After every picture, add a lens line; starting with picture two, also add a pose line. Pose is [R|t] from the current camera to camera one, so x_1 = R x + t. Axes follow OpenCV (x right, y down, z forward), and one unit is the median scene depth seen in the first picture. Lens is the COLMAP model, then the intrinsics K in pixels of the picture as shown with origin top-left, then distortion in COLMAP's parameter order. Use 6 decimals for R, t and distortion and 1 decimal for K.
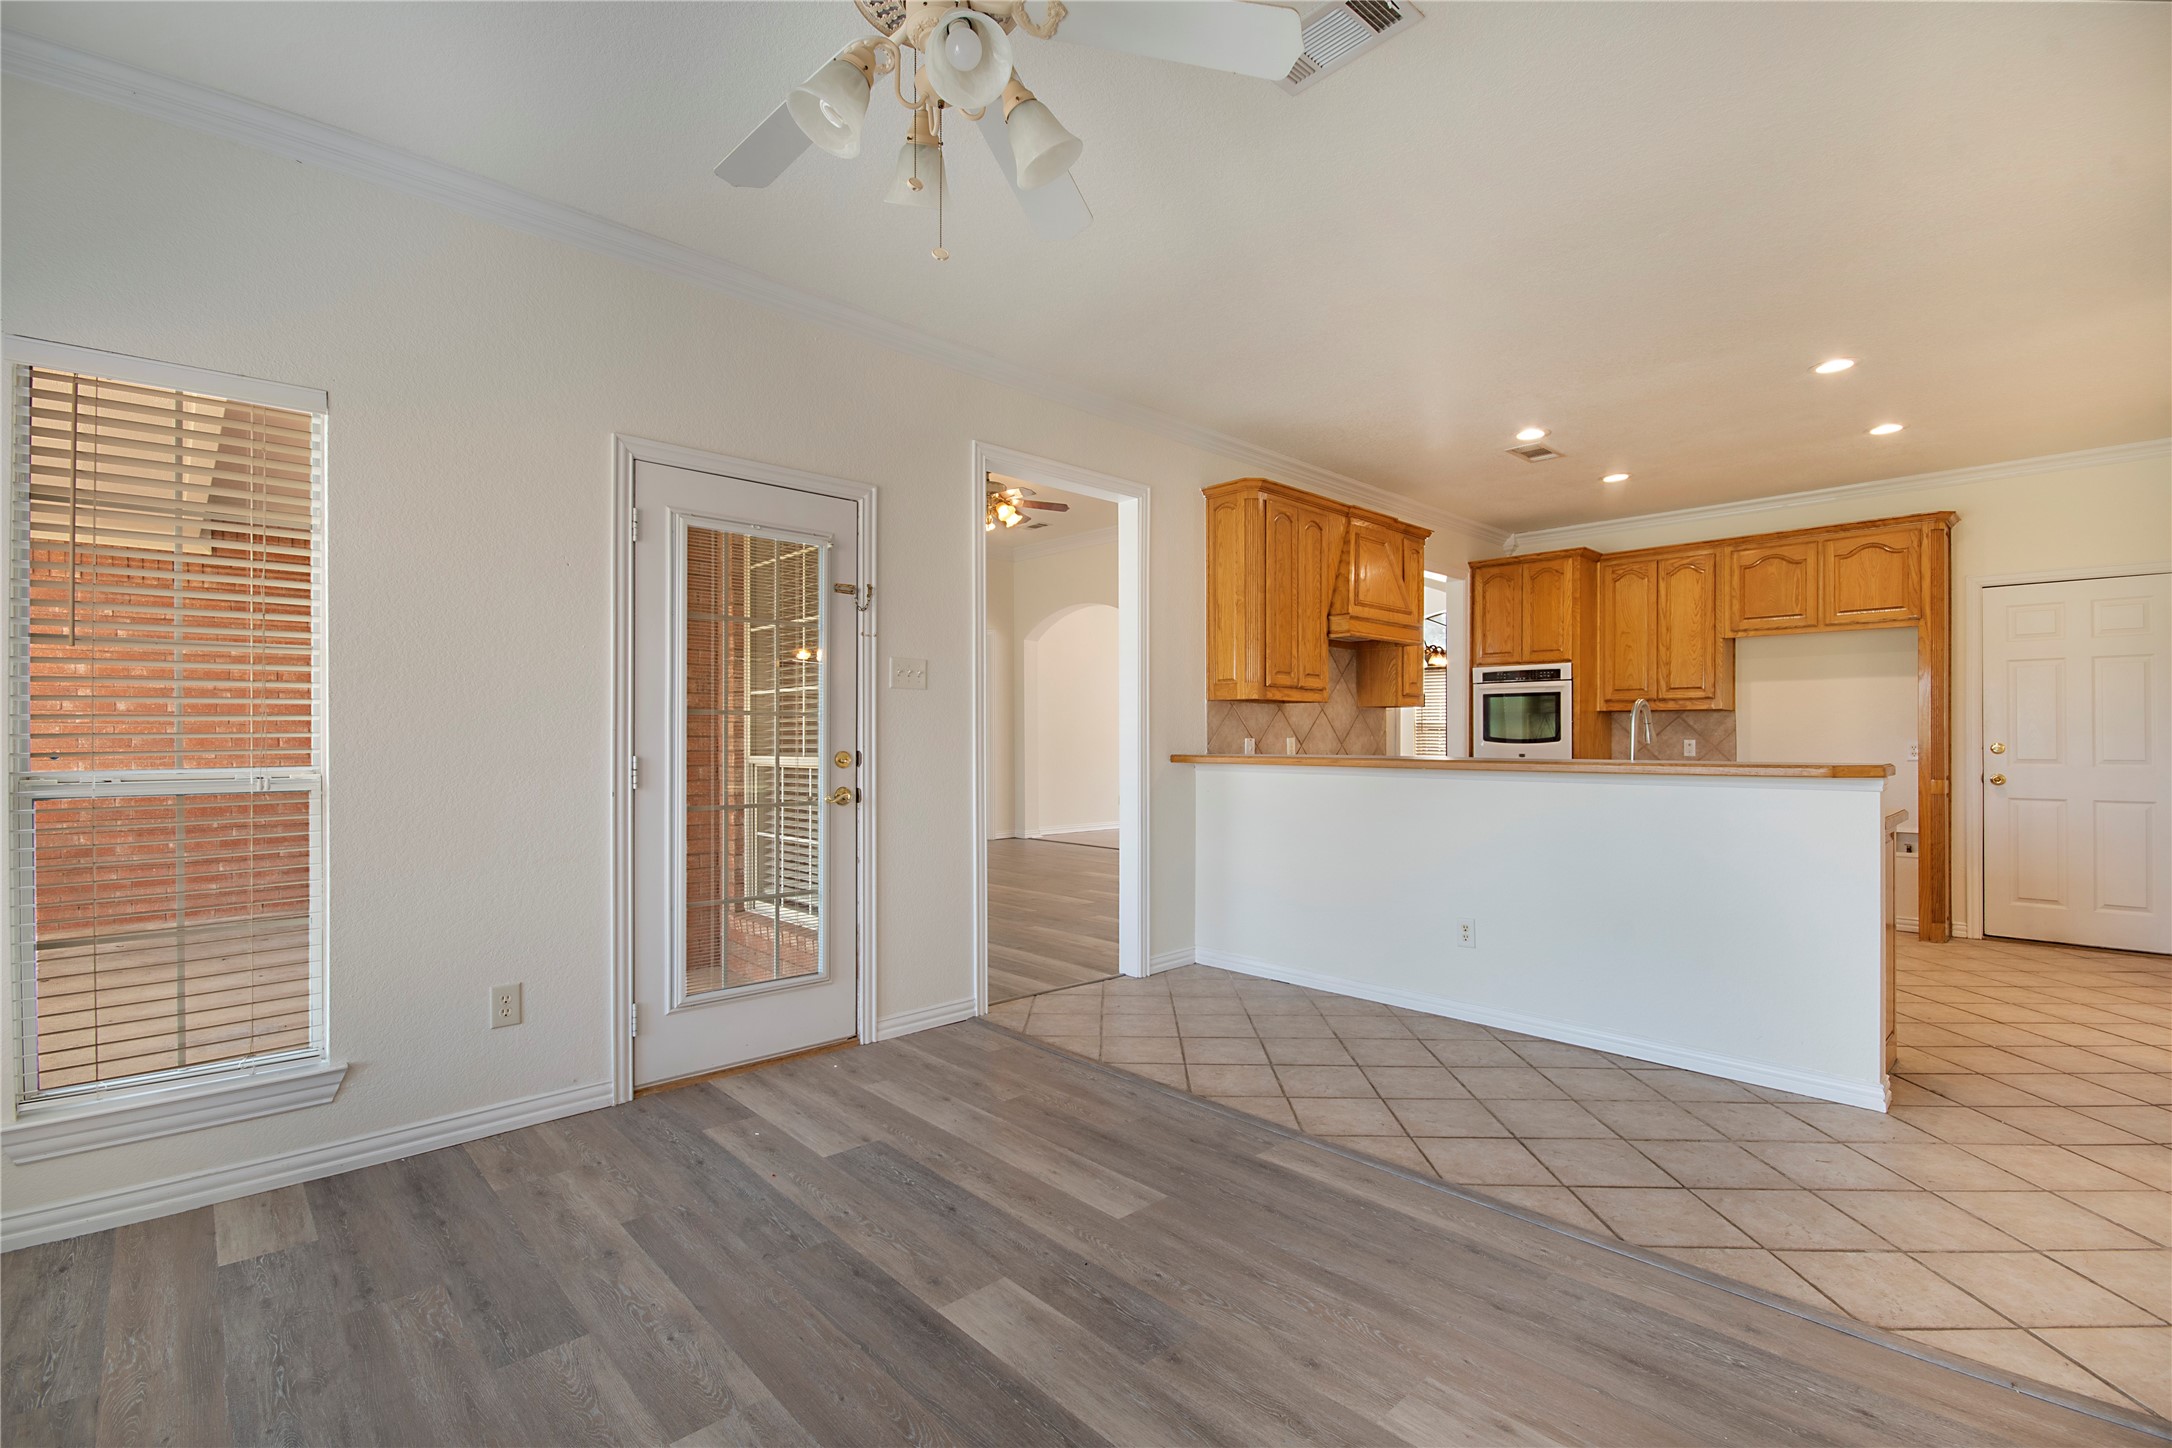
lens RADIAL K [[957.0, 0, 1091.4], [0, 957.0, 731.2], [0, 0, 1]] dist [0.004344, -0.006033]
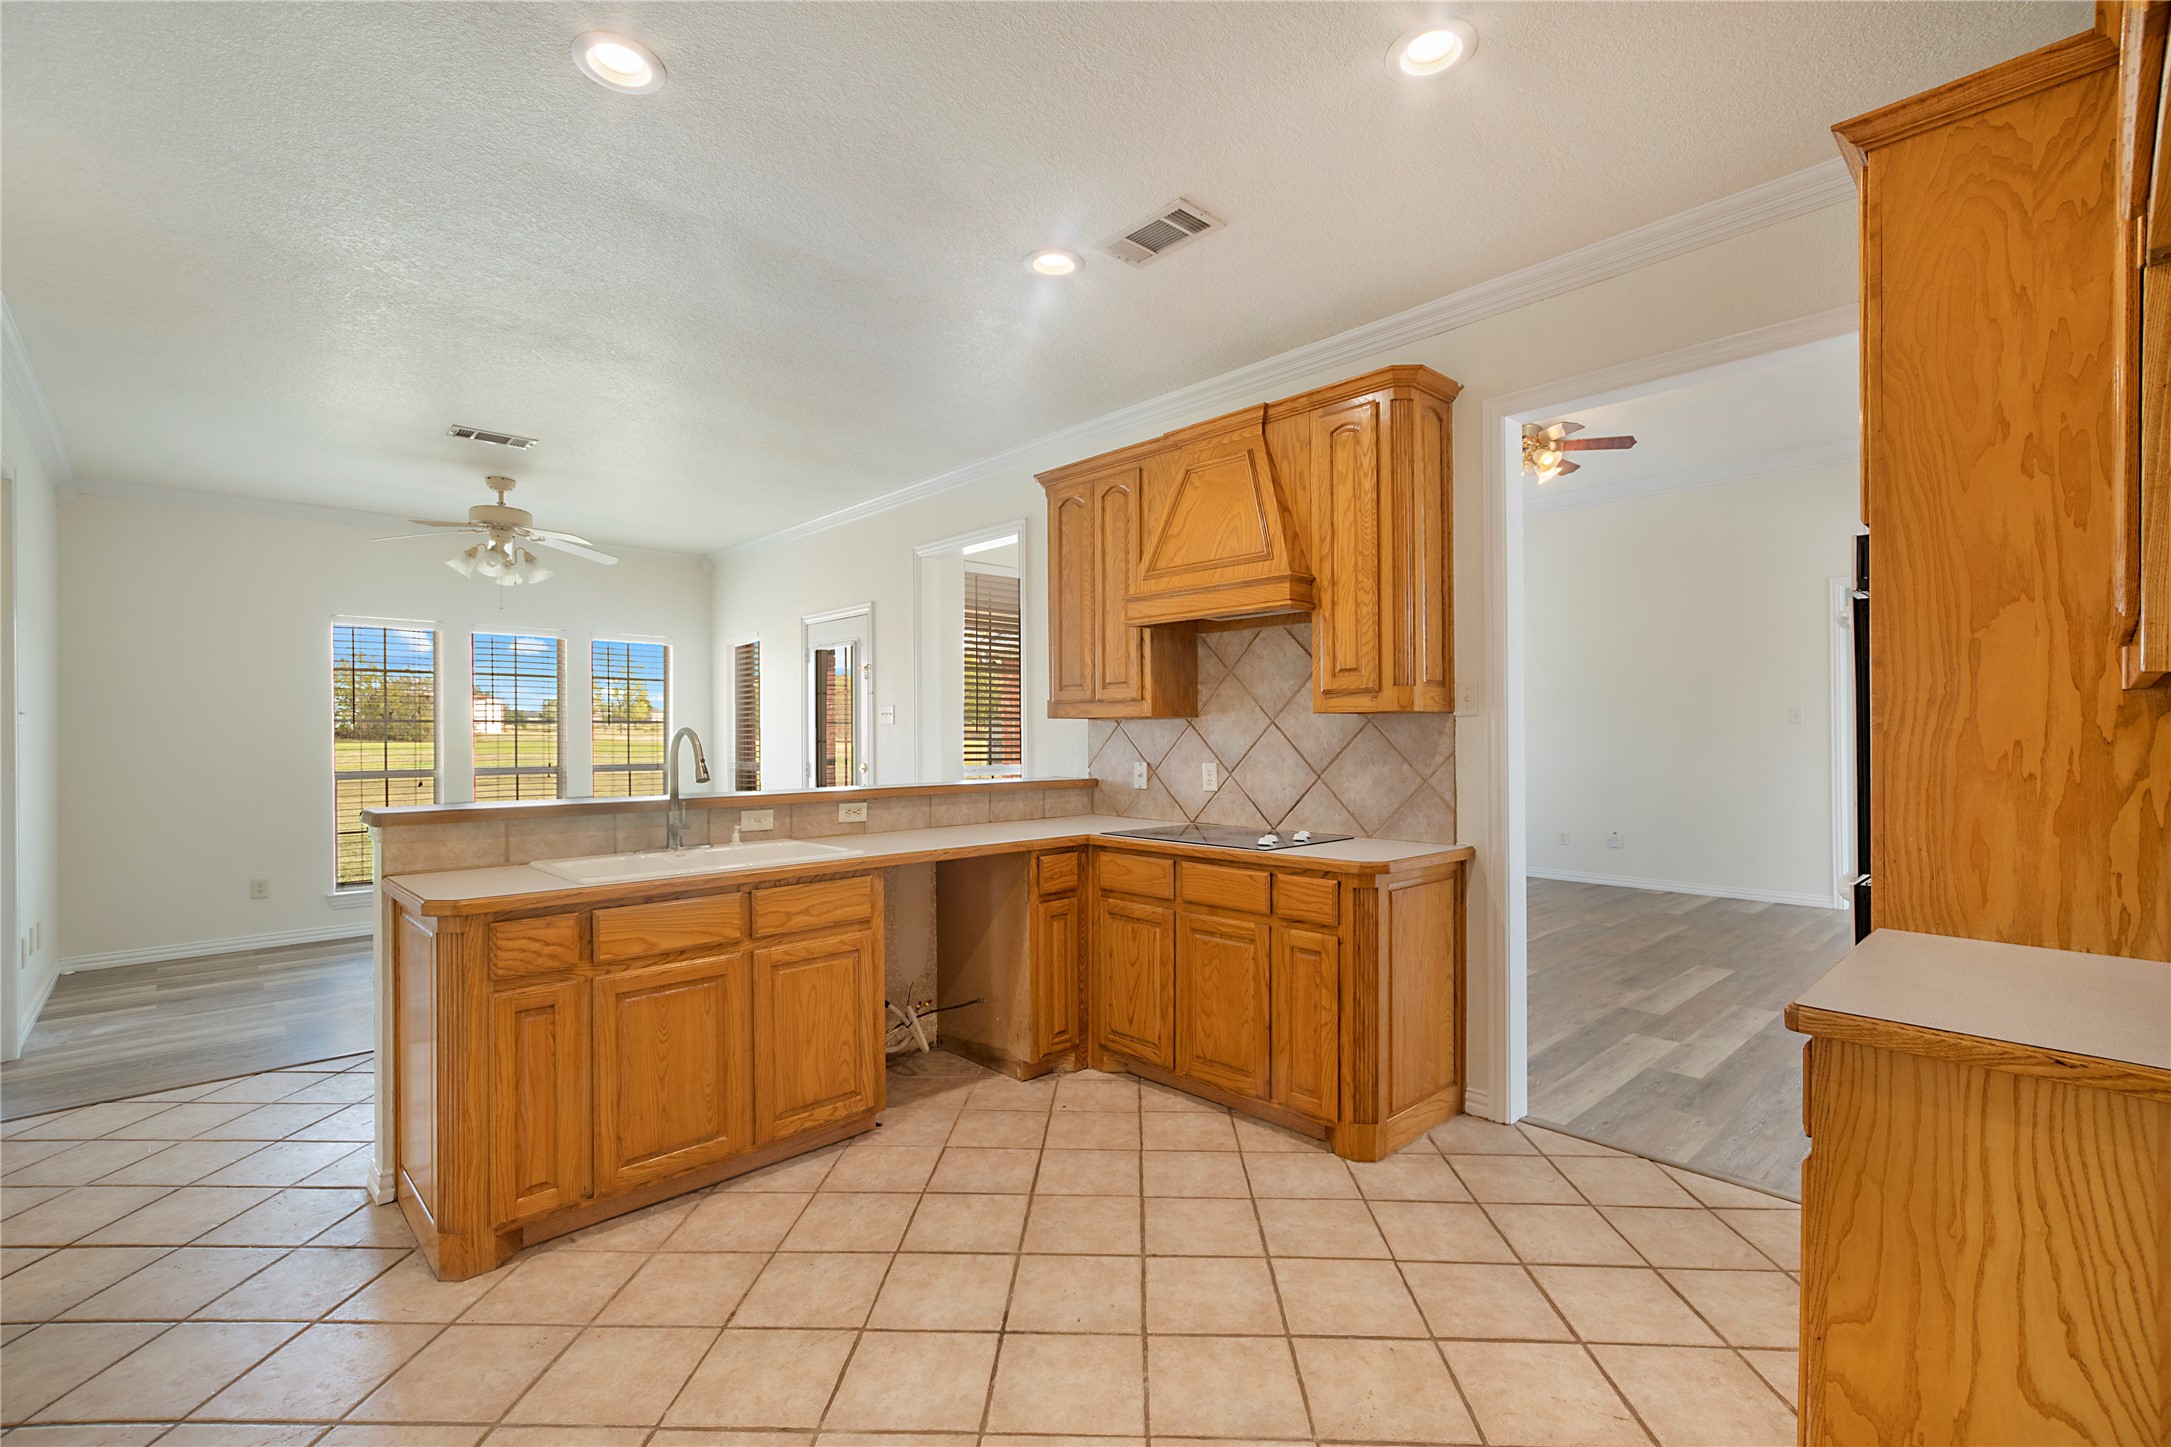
lens RADIAL K [[956.5, 0, 1097.3], [0, 956.5, 732.1], [0, 0, 1]] dist [0.004344, -0.006033]
pose [[0.006794, -0.006308, -0.999957, 0.915346], [0.006467, 0.999959, -0.006264, -0.012860], [0.999956, -0.006424, 0.006835, 0.887400]]
